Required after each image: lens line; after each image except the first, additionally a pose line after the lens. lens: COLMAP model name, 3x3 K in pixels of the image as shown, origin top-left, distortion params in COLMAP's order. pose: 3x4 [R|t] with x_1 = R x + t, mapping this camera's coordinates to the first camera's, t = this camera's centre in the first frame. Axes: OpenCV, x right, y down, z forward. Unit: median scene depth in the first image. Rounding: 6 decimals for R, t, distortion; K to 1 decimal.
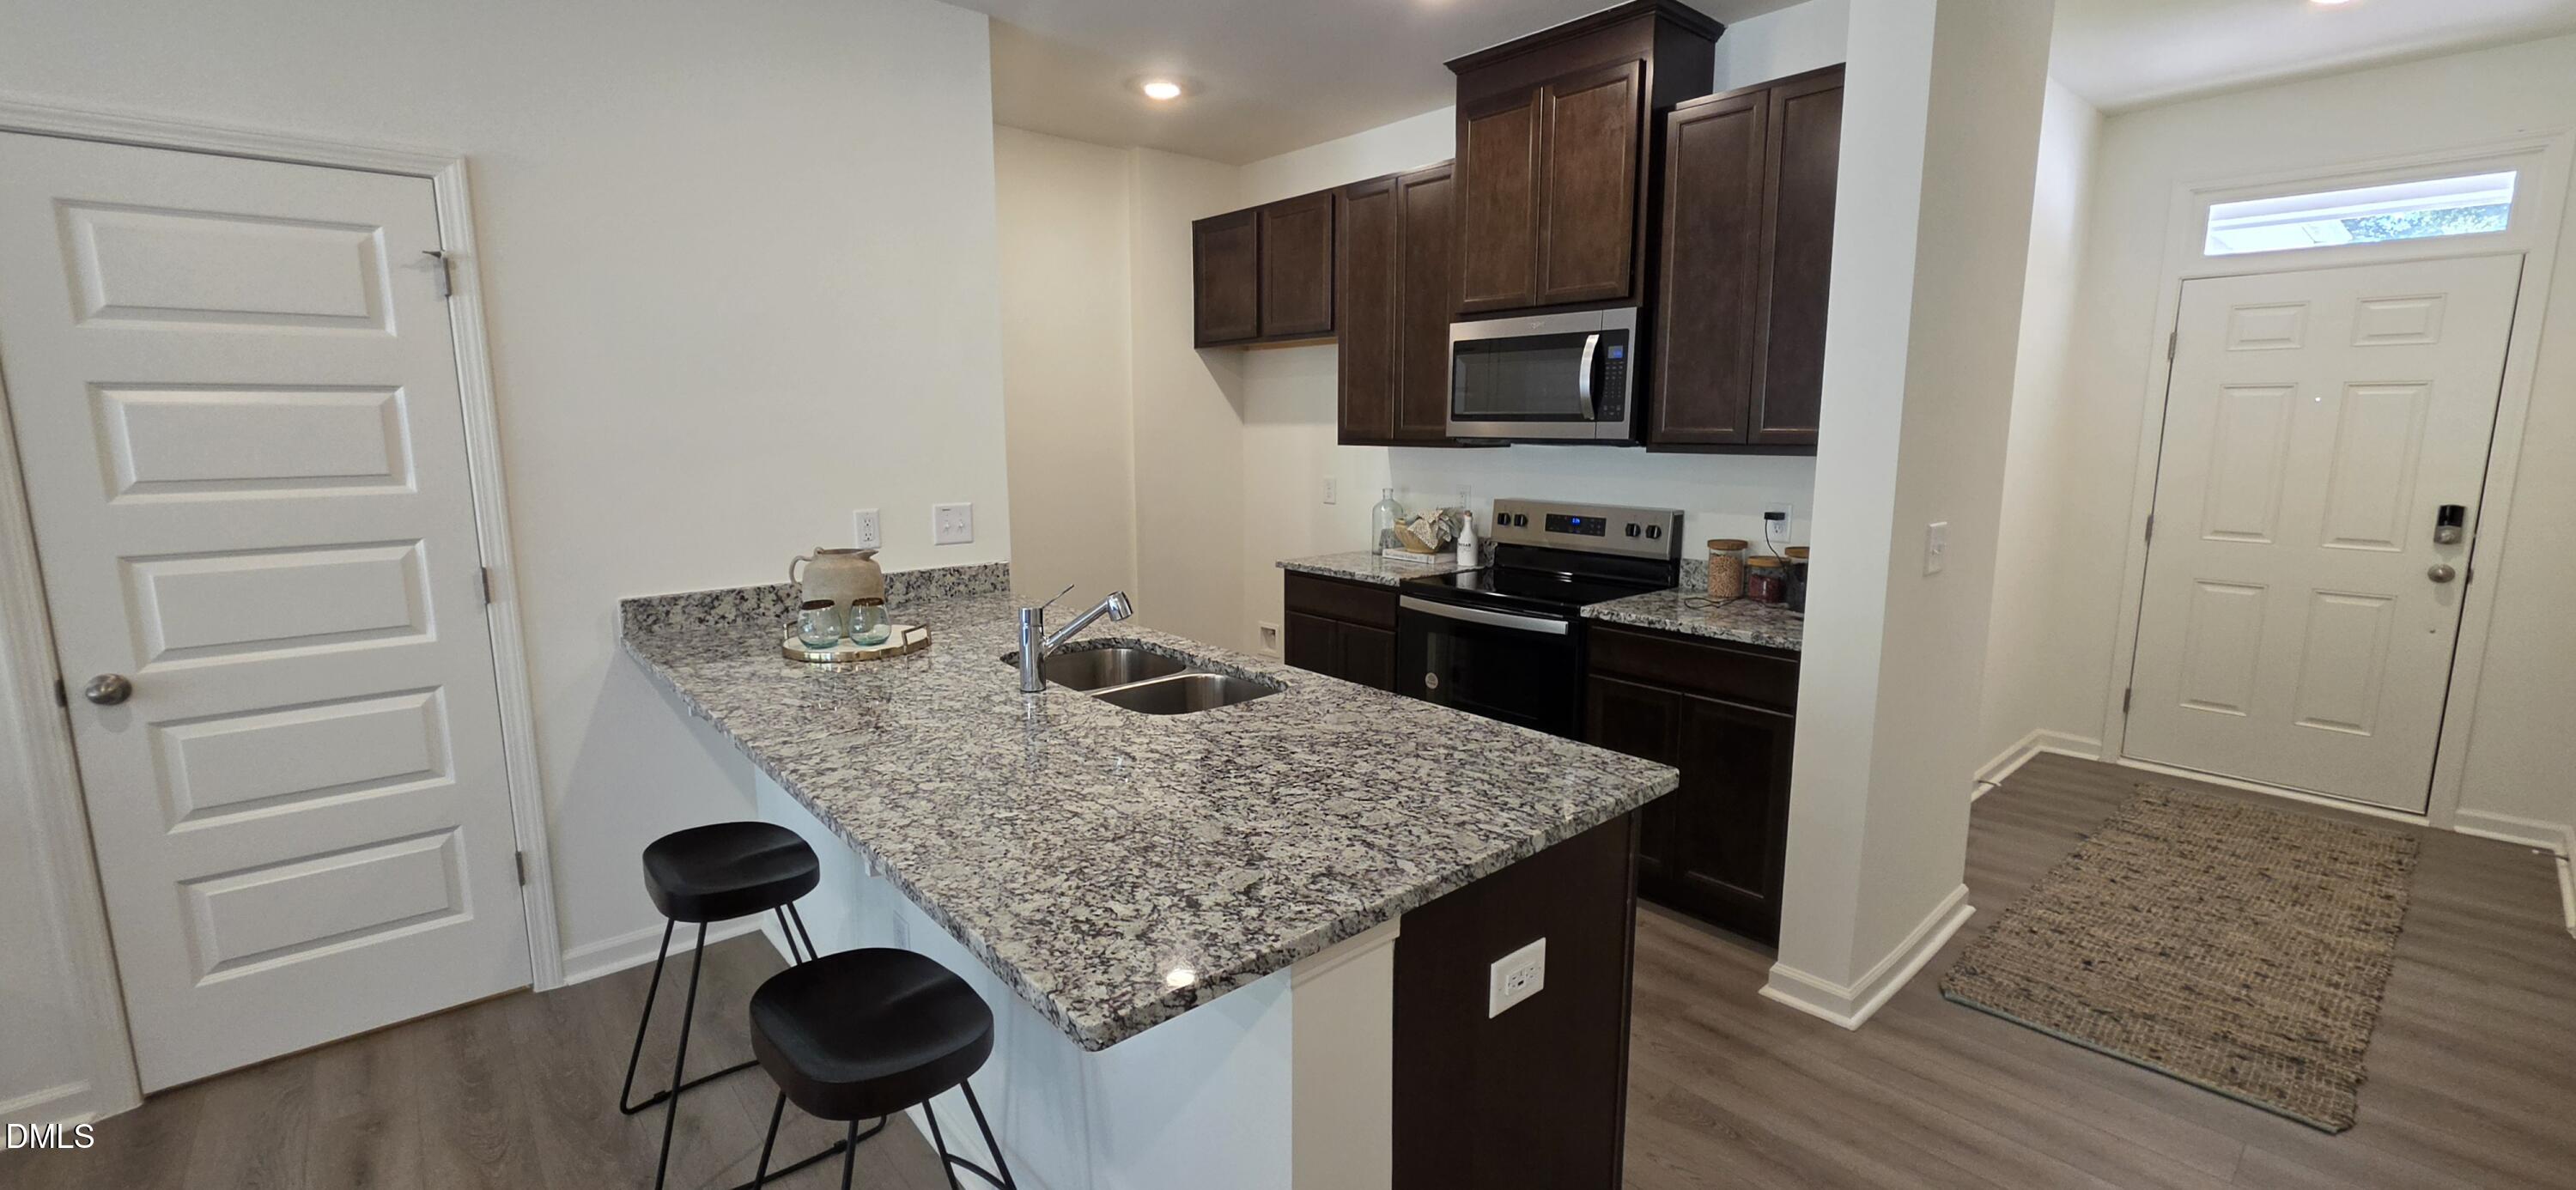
lens RADIAL K [[1046.3, 0, 1287.9], [0, 1046.3, 589.6], [0, 0, 1]] dist [-0.001396, -0.000845]
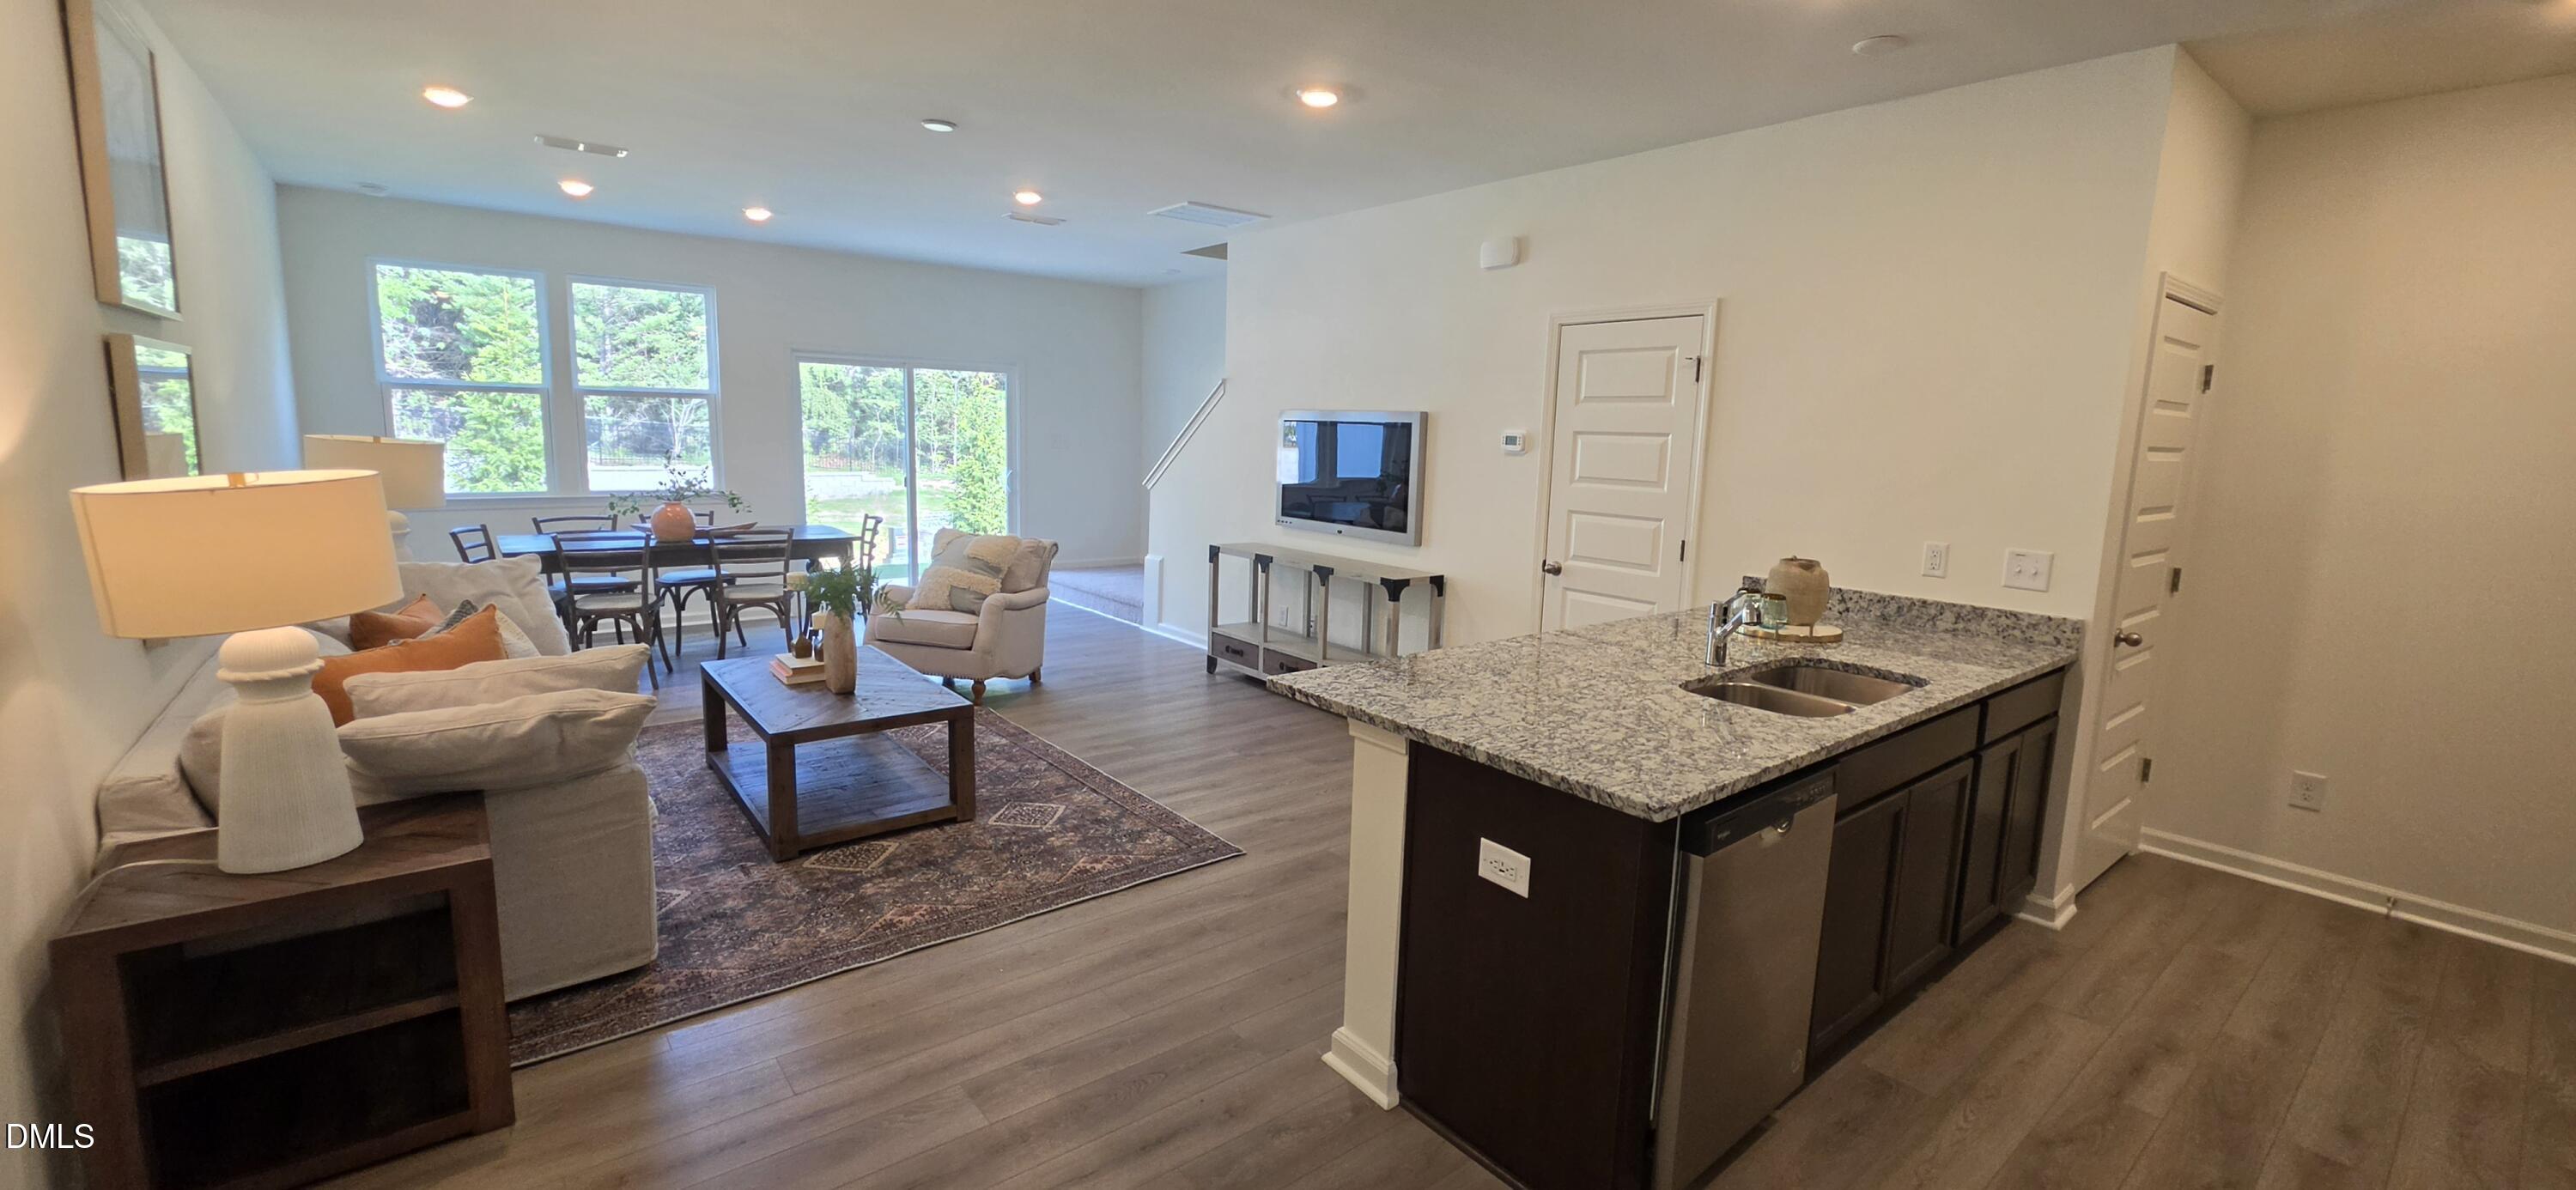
lens RADIAL K [[1046.3, 0, 1286.9], [0, 1046.3, 588.3], [0, 0, 1]] dist [-0.001396, -0.000845]
pose [[-0.048489, 0.152047, -0.987183, 0.986124], [-0.188722, 0.969149, 0.158539, -0.096917], [0.980833, 0.193990, -0.018298, 0.430497]]
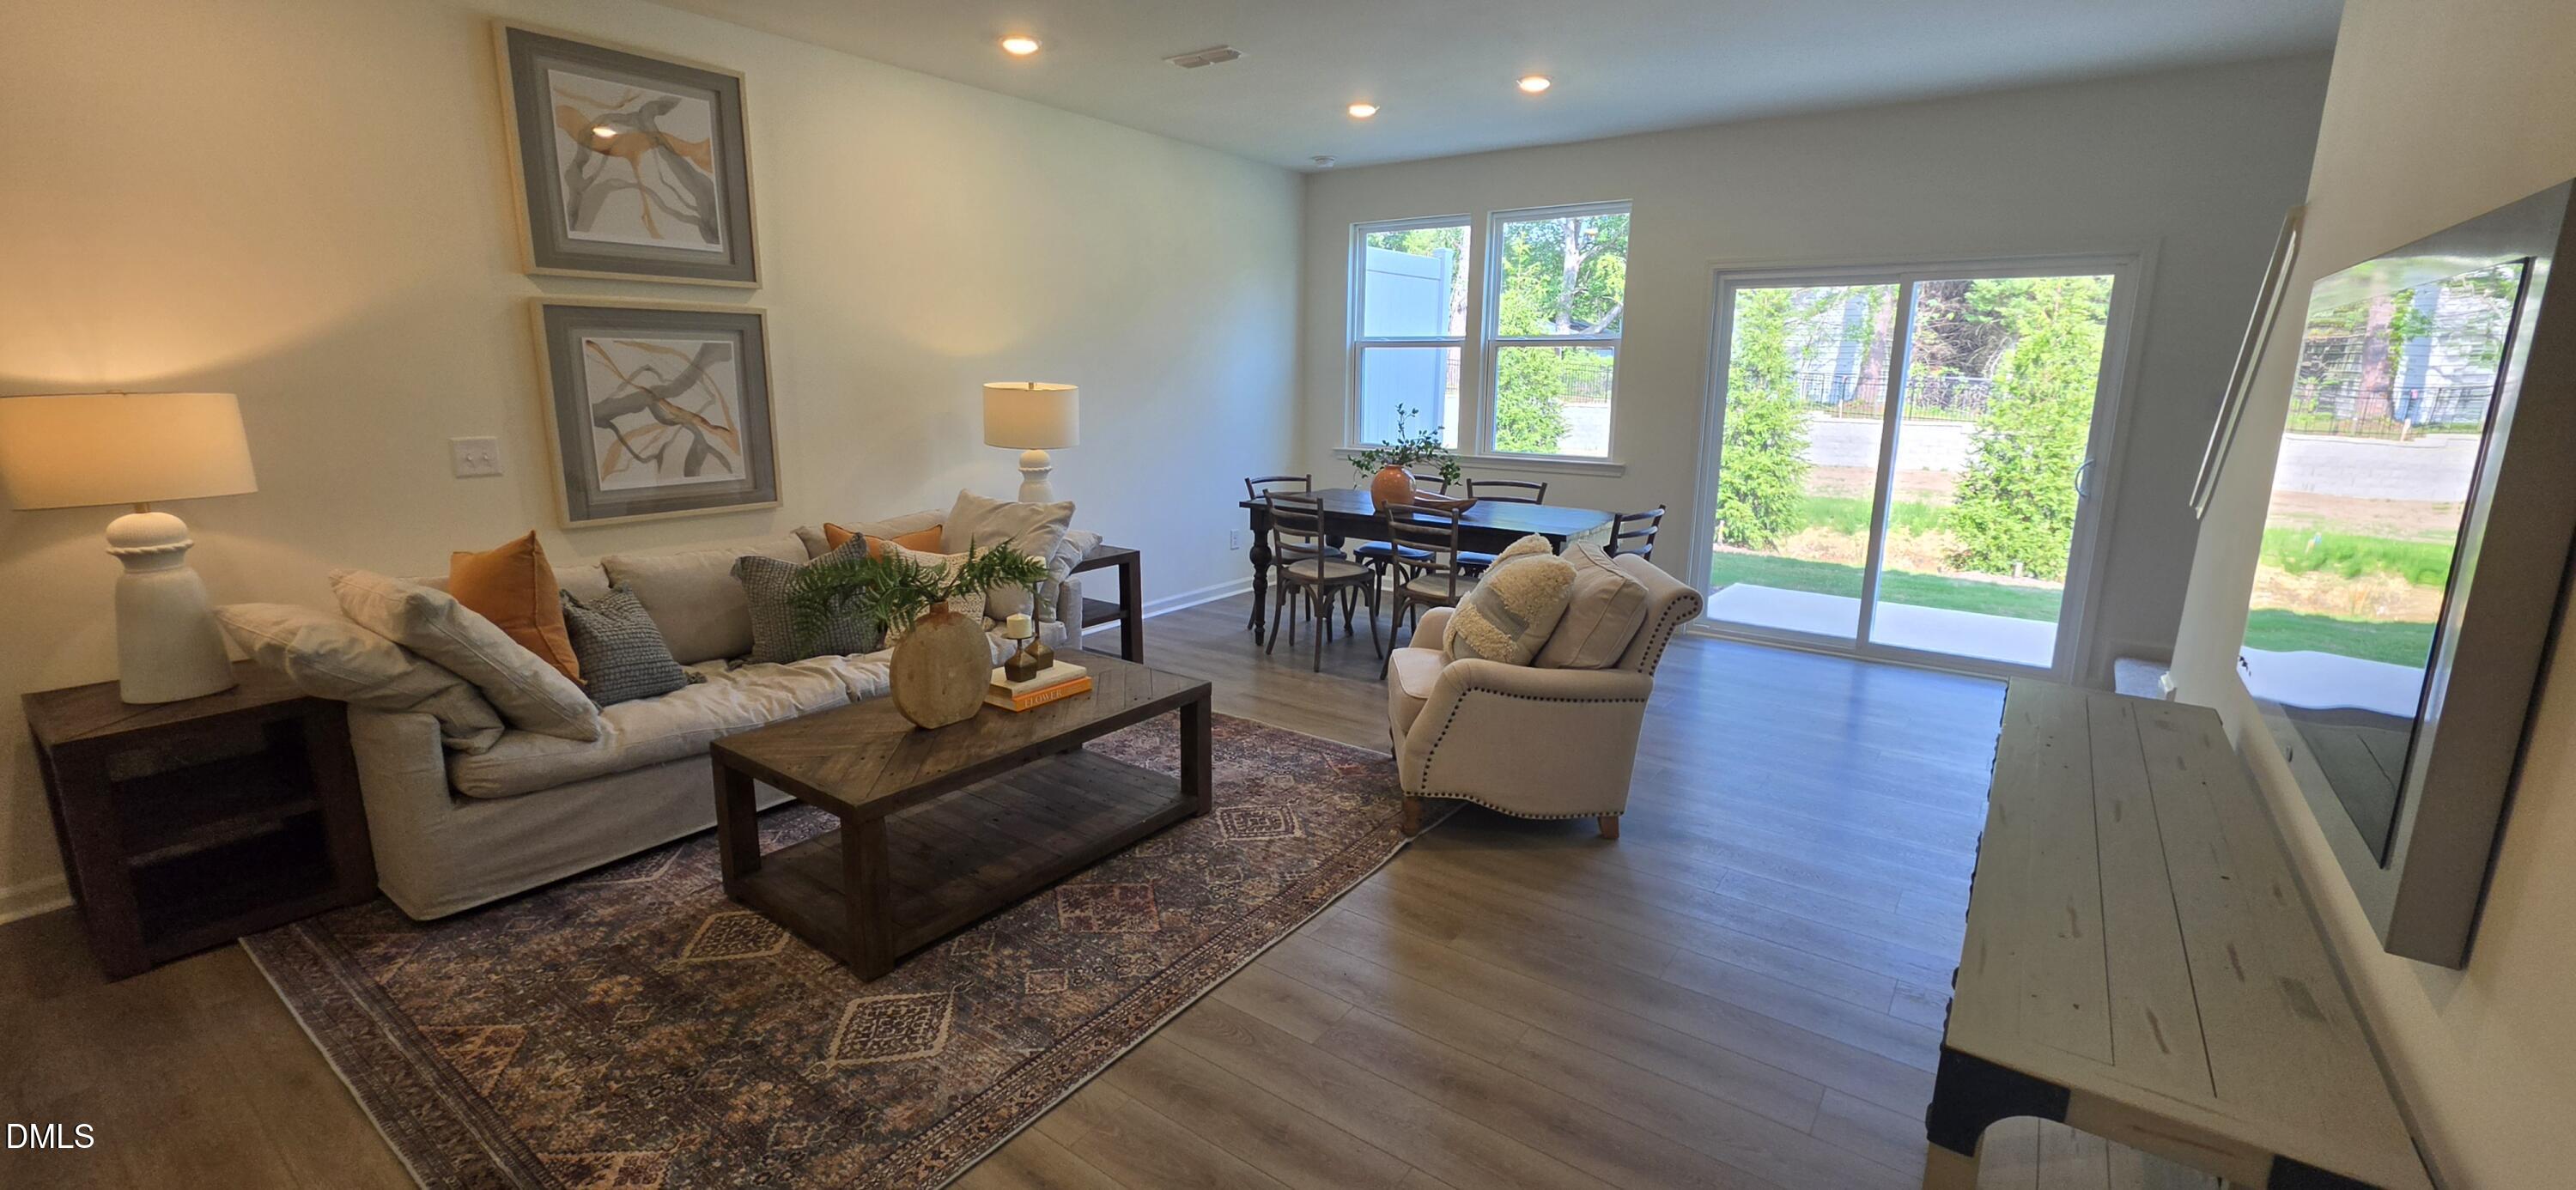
lens RADIAL K [[1046.3, 0, 1278.8], [0, 1046.3, 579.5], [0, 0, 1]] dist [-0.001396, -0.000845]
pose [[-0.976577, 0.034204, -0.212432, -0.757302], [-0.043352, 0.935760, 0.349964, -0.140463], [0.210755, 0.350976, -0.912359, 0.875264]]
